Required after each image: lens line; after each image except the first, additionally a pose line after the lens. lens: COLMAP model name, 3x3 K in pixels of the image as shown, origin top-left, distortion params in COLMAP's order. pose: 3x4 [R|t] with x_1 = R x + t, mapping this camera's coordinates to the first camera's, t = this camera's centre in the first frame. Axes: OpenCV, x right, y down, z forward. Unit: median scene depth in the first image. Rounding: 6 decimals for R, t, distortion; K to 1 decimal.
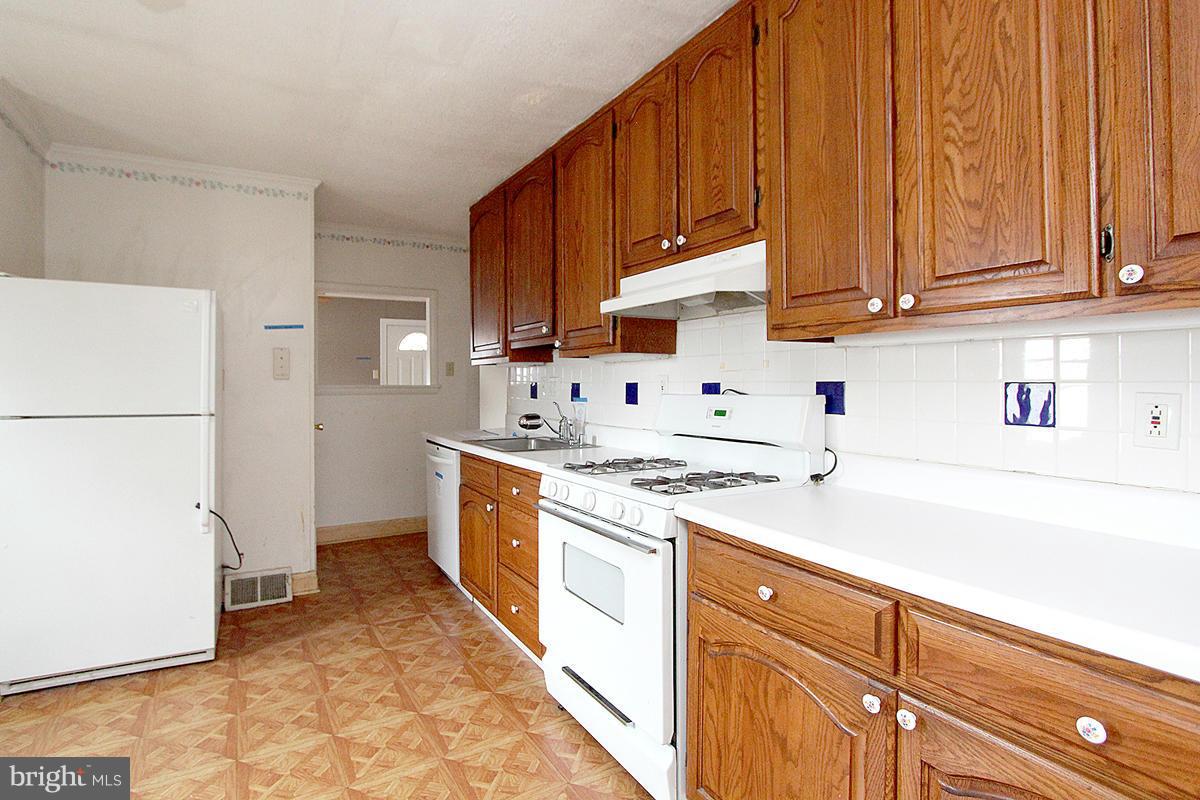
lens RADIAL K [[593.4, 0, 564.1], [0, 593.4, 399.2], [0, 0, 1]] dist [-0.016718, 0.000446]
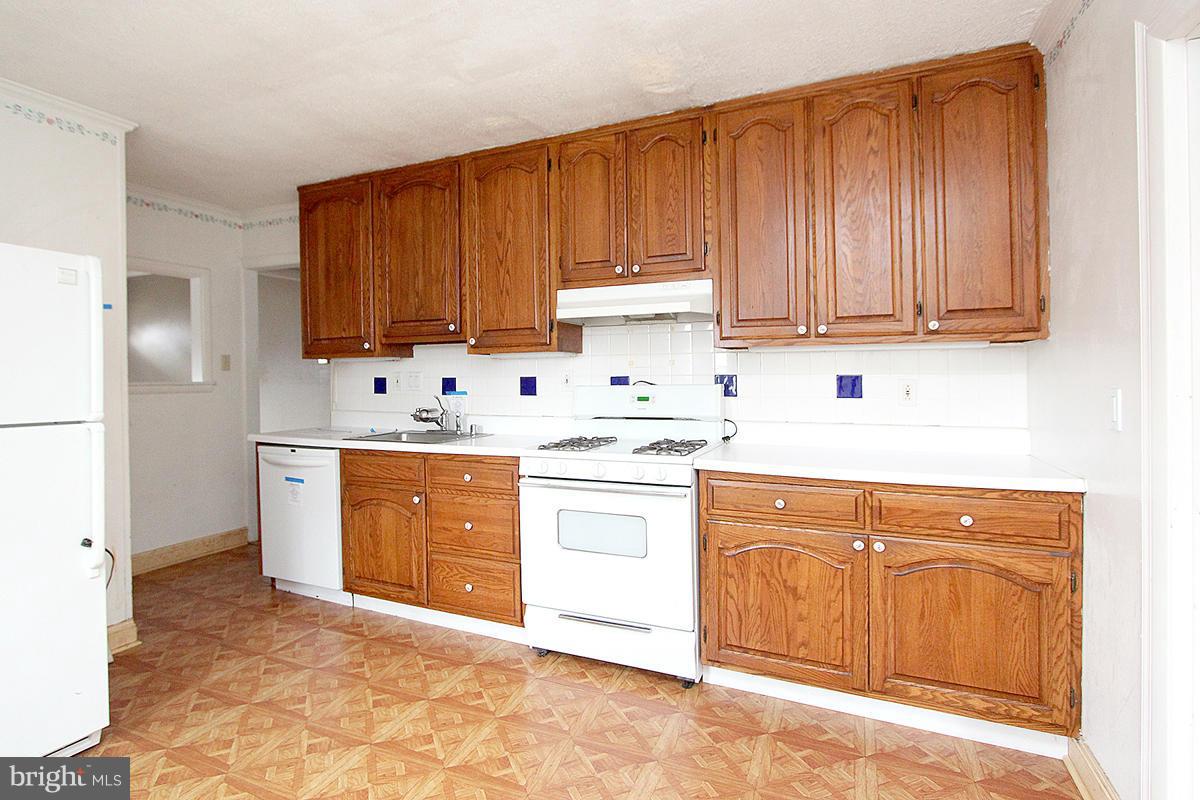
lens RADIAL K [[593.4, 0, 587.4], [0, 593.4, 395.5], [0, 0, 1]] dist [-0.013564, -0.000039]
pose [[0.791302, -0.024740, 0.610924, -0.747105], [0.023242, 0.999676, 0.010380, -0.000821], [-0.610983, 0.005985, 0.791621, 0.017547]]
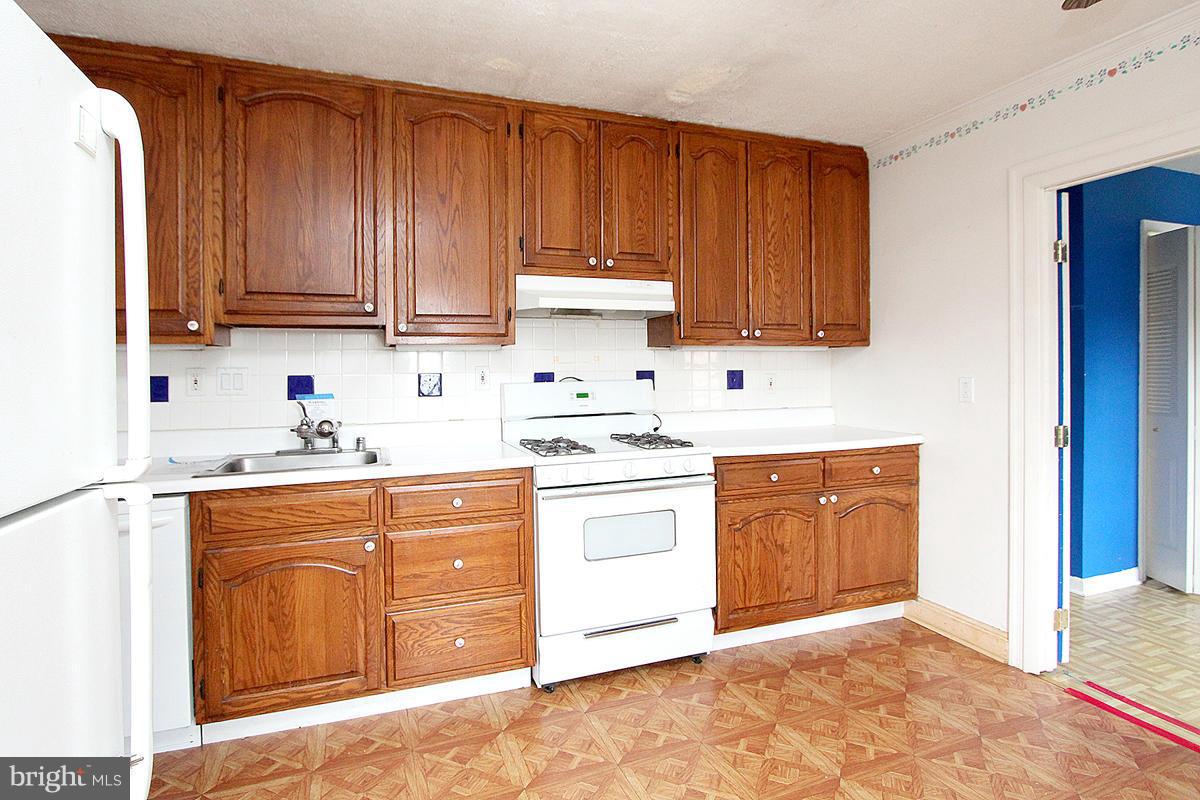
lens RADIAL K [[619.2, 0, 601.7], [0, 619.2, 383.2], [0, 0, 1]] dist [-0.010374, 0.000446]
pose [[0.126465, -0.023468, 0.991693, -1.226792], [0.036662, 0.999148, 0.018969, -0.031550], [-0.991293, 0.033959, 0.127218, 0.897627]]
